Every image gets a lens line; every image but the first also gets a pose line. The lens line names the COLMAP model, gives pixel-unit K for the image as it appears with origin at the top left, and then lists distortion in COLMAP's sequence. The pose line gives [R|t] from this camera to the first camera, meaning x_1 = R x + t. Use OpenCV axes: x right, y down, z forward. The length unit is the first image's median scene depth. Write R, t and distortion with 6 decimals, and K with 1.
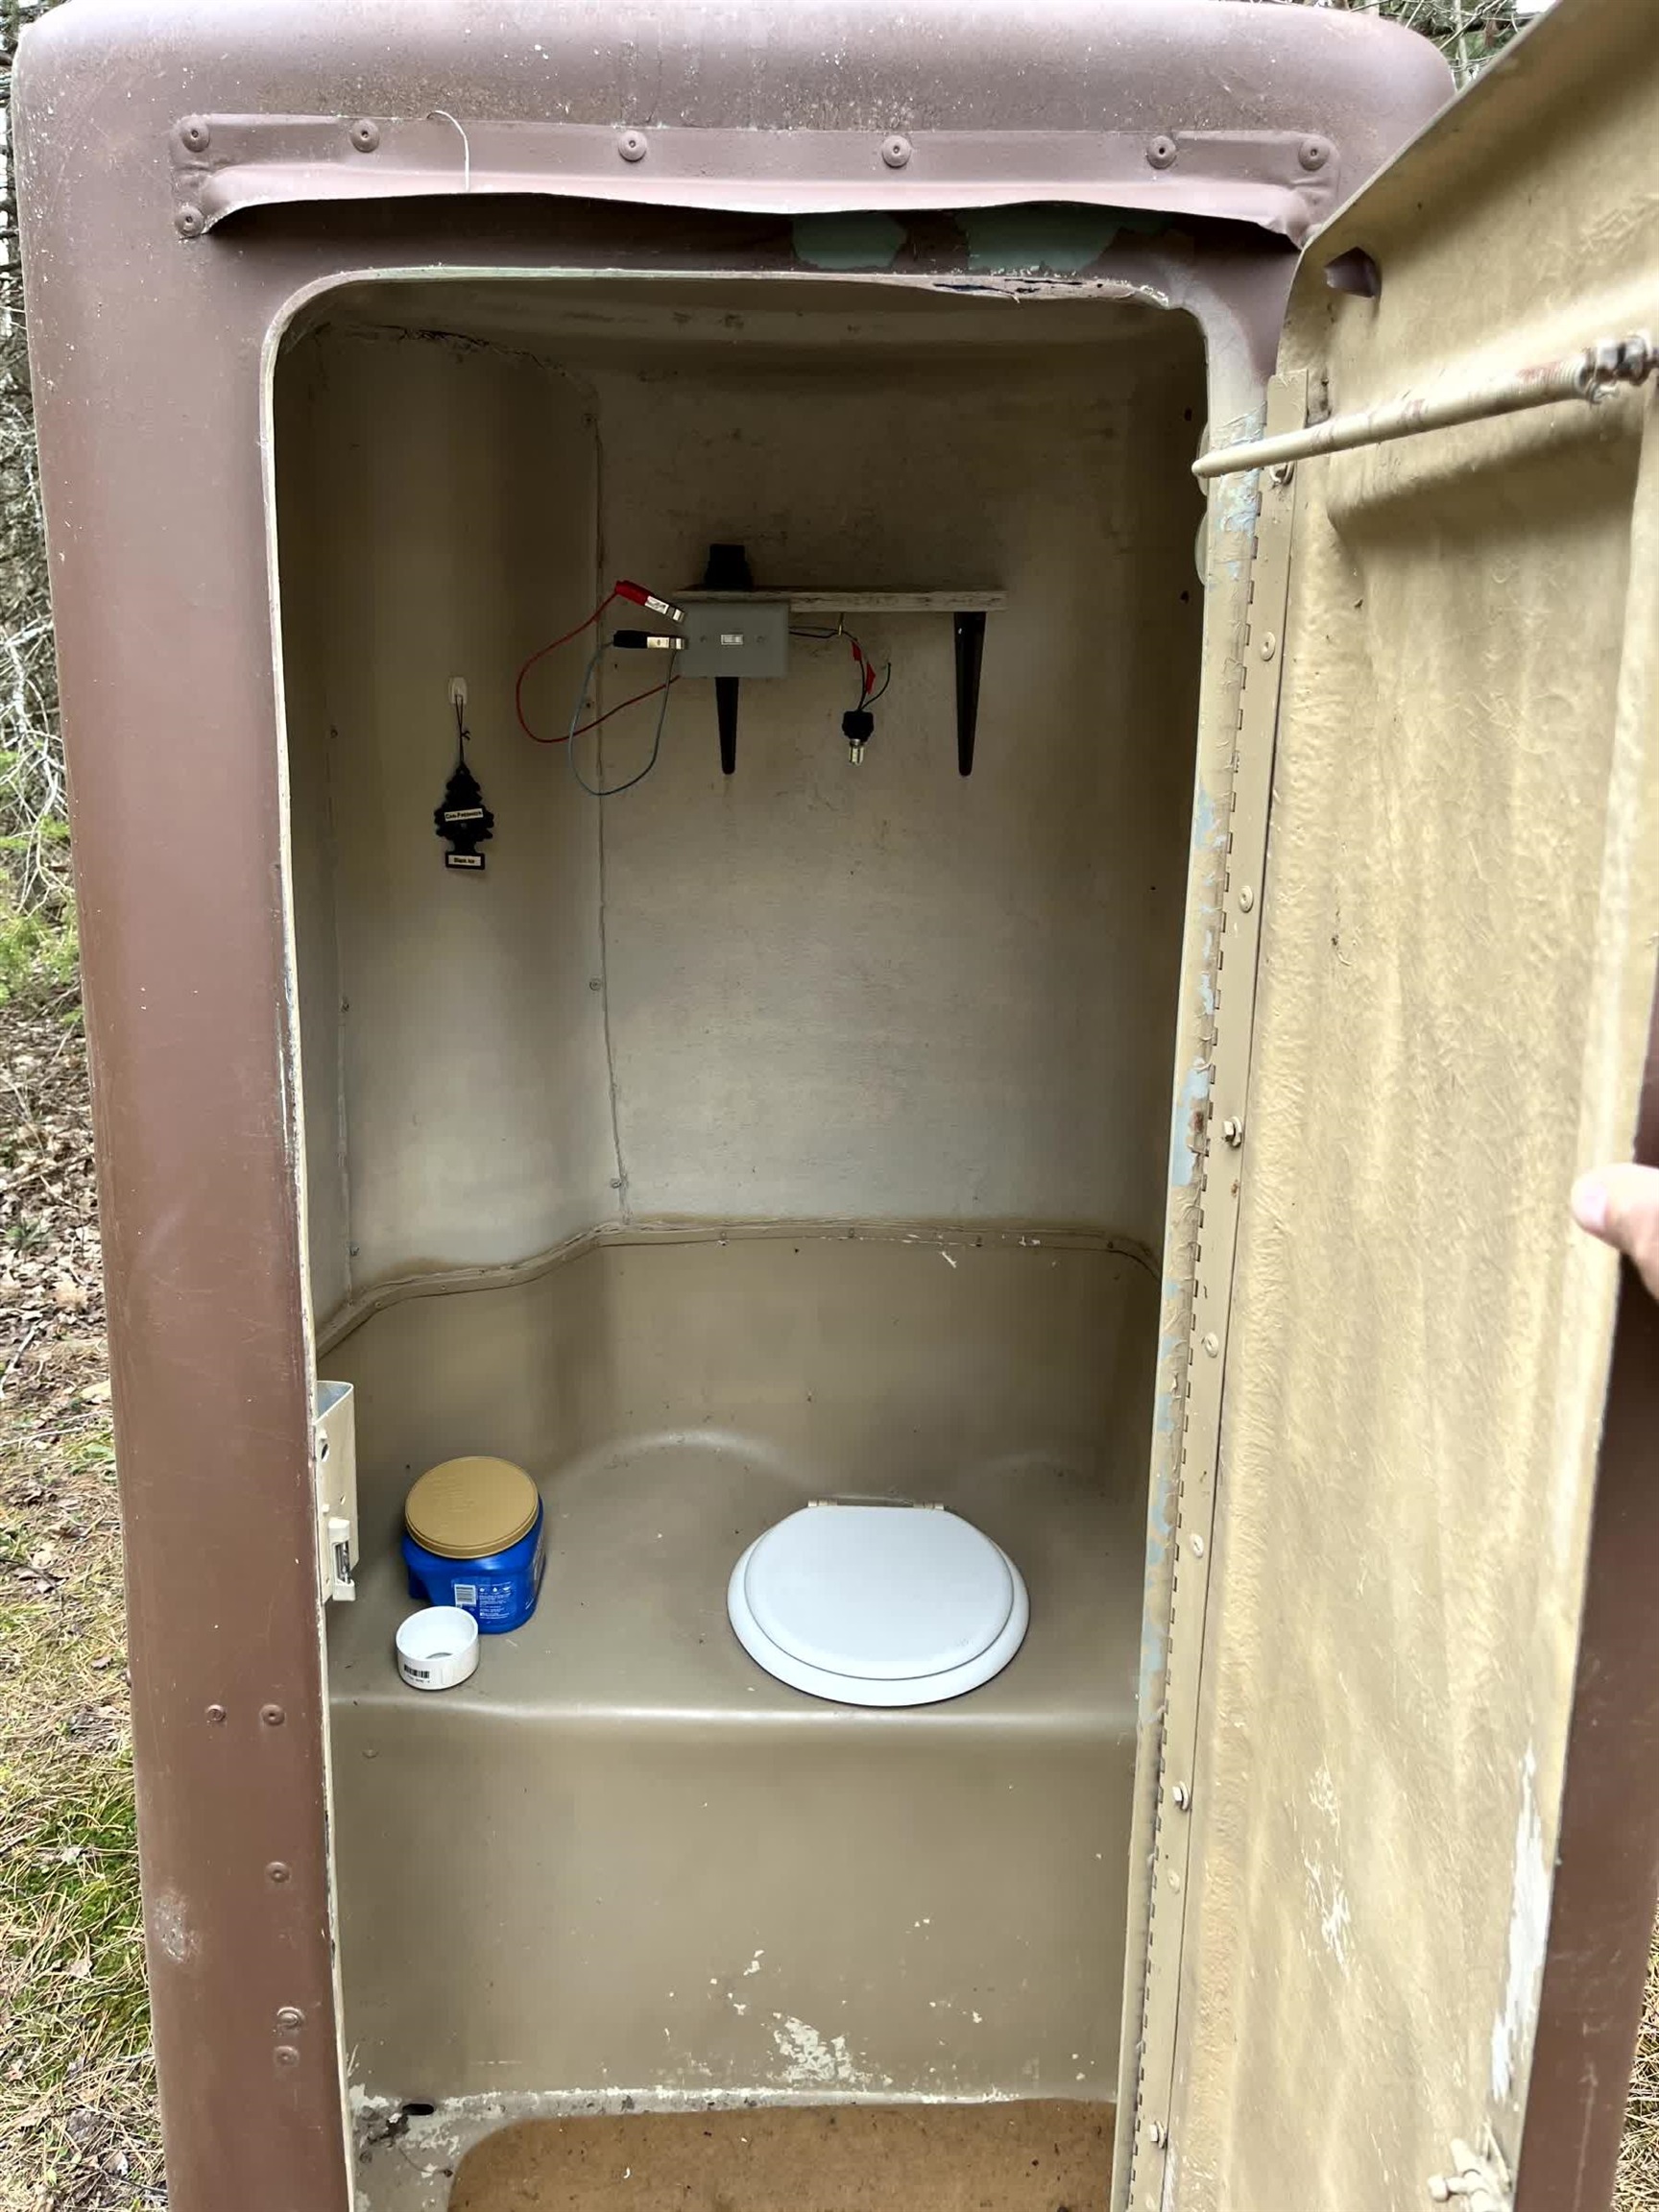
lens RADIAL K [[1663.0, 0, 834.8], [0, 1663.0, 1110.4], [0, 0, 1]] dist [0.057805, -0.056835]
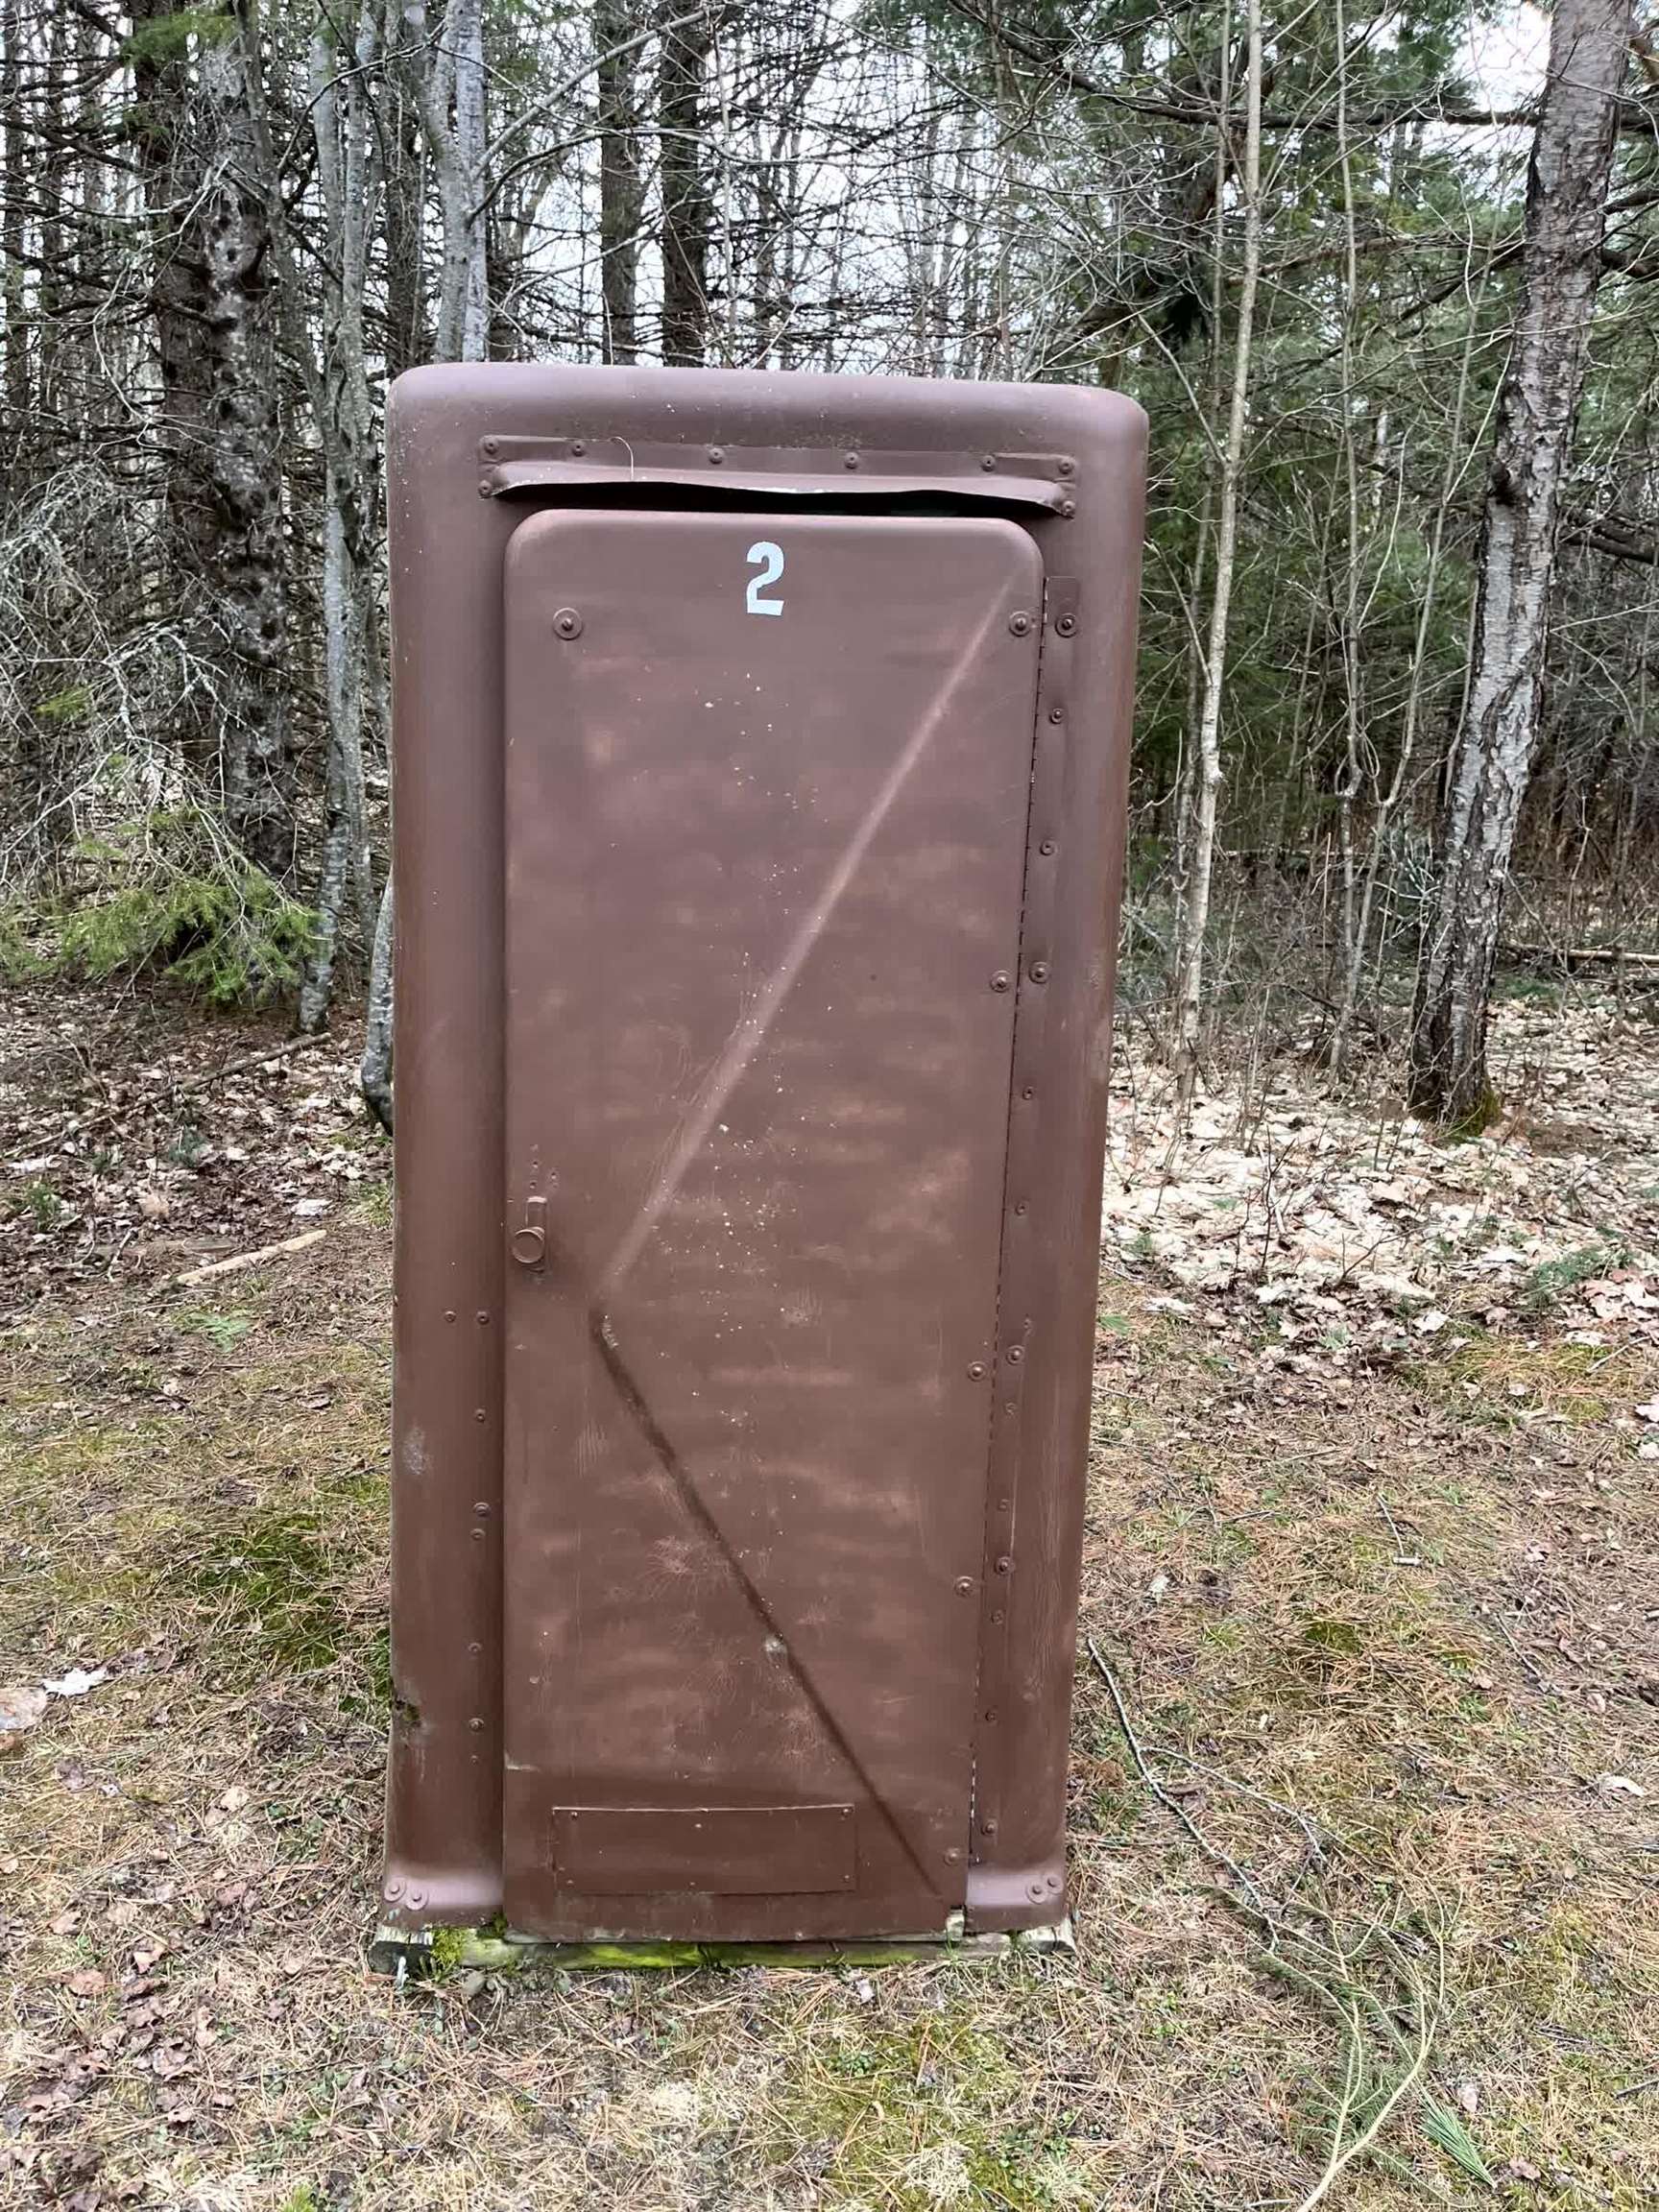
lens RADIAL K [[1663.0, 0, 822.5], [0, 1663.0, 1098.8], [0, 0, 1]] dist [0.057805, -0.056835]
pose [[0.999688, 0.011972, 0.021926, -0.009404], [-0.011693, 0.999850, -0.012811, 0.058494], [-0.022077, 0.012550, 0.999678, -0.281516]]
